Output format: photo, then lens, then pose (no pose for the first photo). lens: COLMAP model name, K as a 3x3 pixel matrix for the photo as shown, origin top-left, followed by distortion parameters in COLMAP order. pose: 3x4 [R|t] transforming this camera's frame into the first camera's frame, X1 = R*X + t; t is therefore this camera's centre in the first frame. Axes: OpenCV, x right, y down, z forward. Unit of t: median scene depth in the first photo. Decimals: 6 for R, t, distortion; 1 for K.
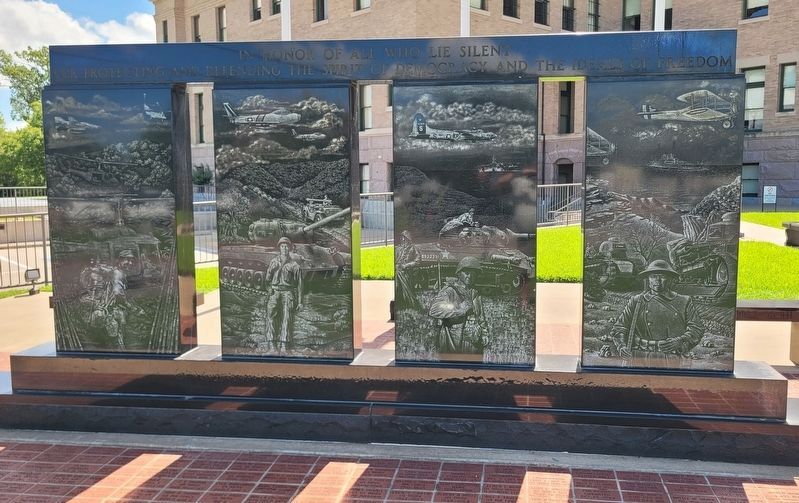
lens RADIAL K [[703.3, 0, 424.2], [0, 703.3, 246.7], [0, 0, 1]] dist [0.037882, -0.004795]
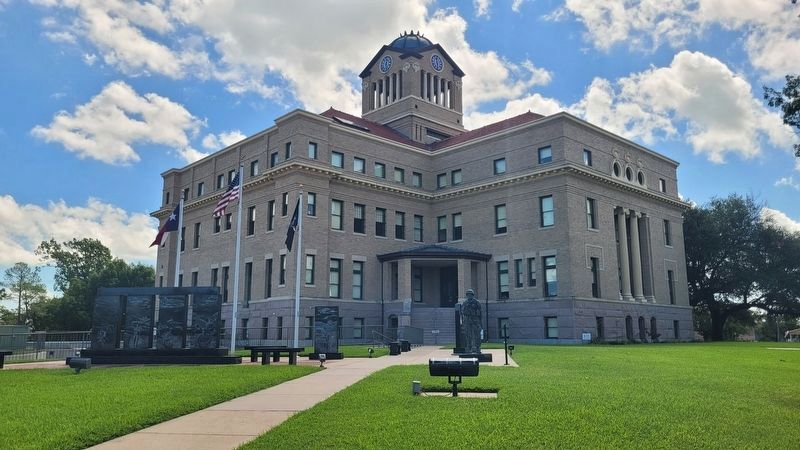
lens RADIAL K [[603.3, 0, 398.5], [0, 603.3, 225.1], [0, 0, 1]] dist [0.012546, -0.001442]
pose [[0.999977, -0.001946, 0.006518, 0.197389], [0.003661, 0.961589, -0.274469, 0.059780], [-0.005734, 0.274486, 0.961574, -0.407052]]
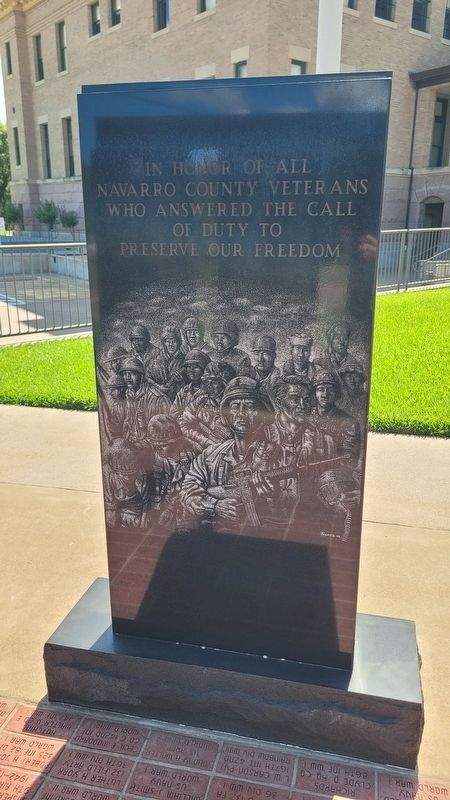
lens RADIAL K [[603.3, 0, 224.6], [0, 603.3, 398.9], [0, 0, 1]] dist [0.012546, -0.001442]
pose [[0.995861, 0.036897, -0.083066, 0.010162], [-0.020426, 0.981371, 0.191032, -0.015793], [0.088567, -0.188545, 0.978063, 0.183942]]
